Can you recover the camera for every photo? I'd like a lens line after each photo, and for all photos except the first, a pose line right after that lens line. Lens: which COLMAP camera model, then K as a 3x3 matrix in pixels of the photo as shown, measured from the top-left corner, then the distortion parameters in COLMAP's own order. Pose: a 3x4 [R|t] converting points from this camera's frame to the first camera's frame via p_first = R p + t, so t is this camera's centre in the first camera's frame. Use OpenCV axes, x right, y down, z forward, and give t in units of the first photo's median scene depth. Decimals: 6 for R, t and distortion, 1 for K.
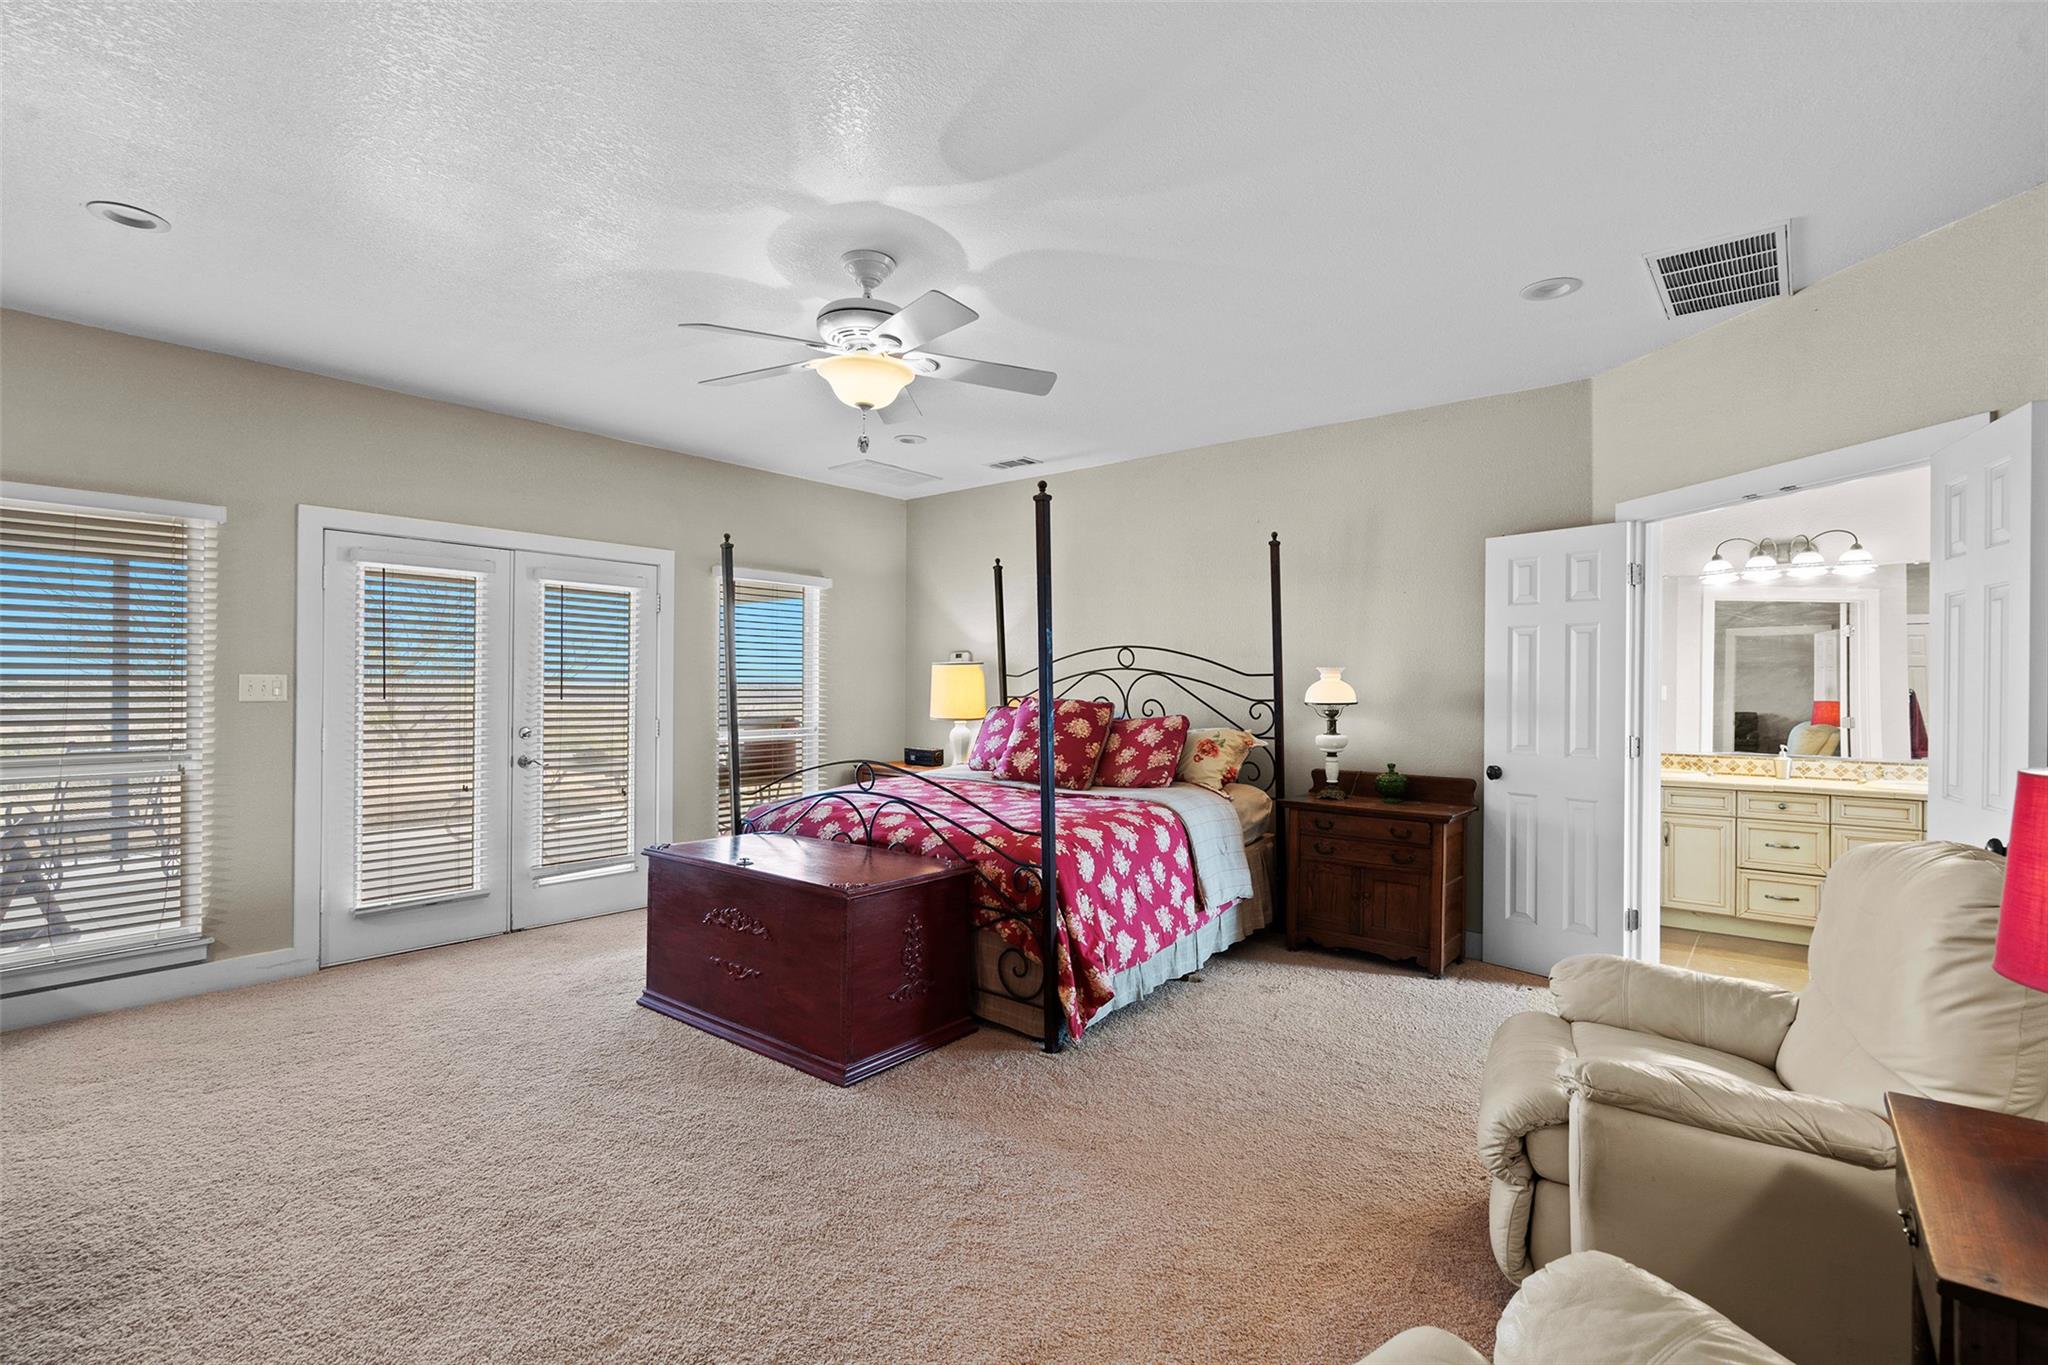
lens RADIAL K [[940.3, 0, 1027.5], [0, 940.3, 689.1], [0, 0, 1]] dist [0.001154, 0.000045]
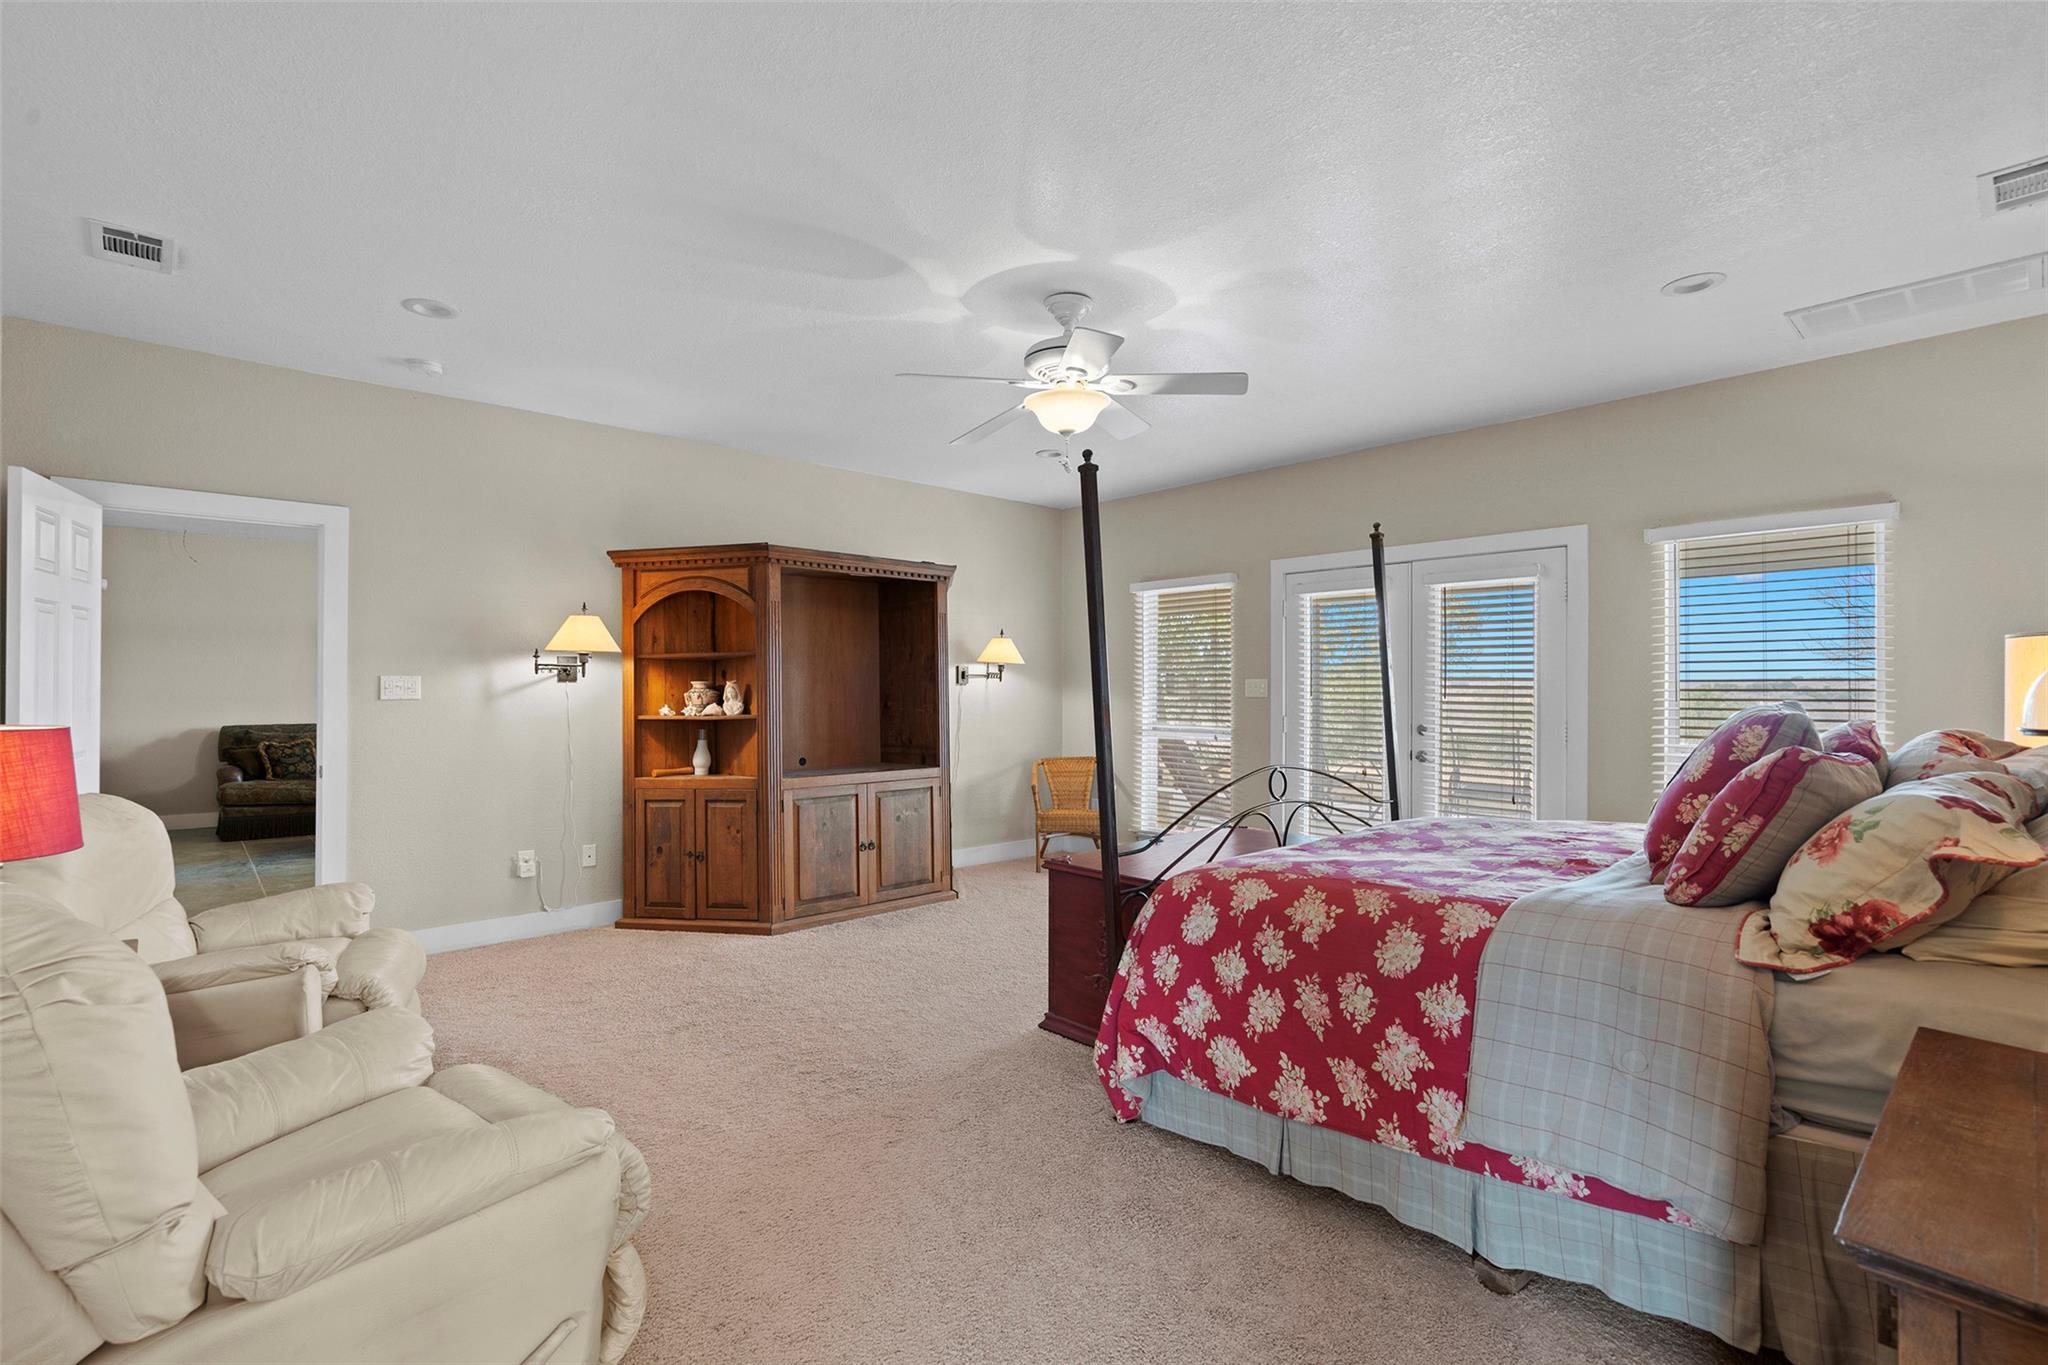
lens RADIAL K [[940.3, 0, 1027.5], [0, 940.3, 680.0], [0, 0, 1]] dist [0.001154, 0.000045]
pose [[-0.146715, -0.013390, -0.989088, 0.748267], [-0.004768, 0.999906, -0.012829, 0.007239], [0.989167, 0.002833, -0.146765, 0.895352]]
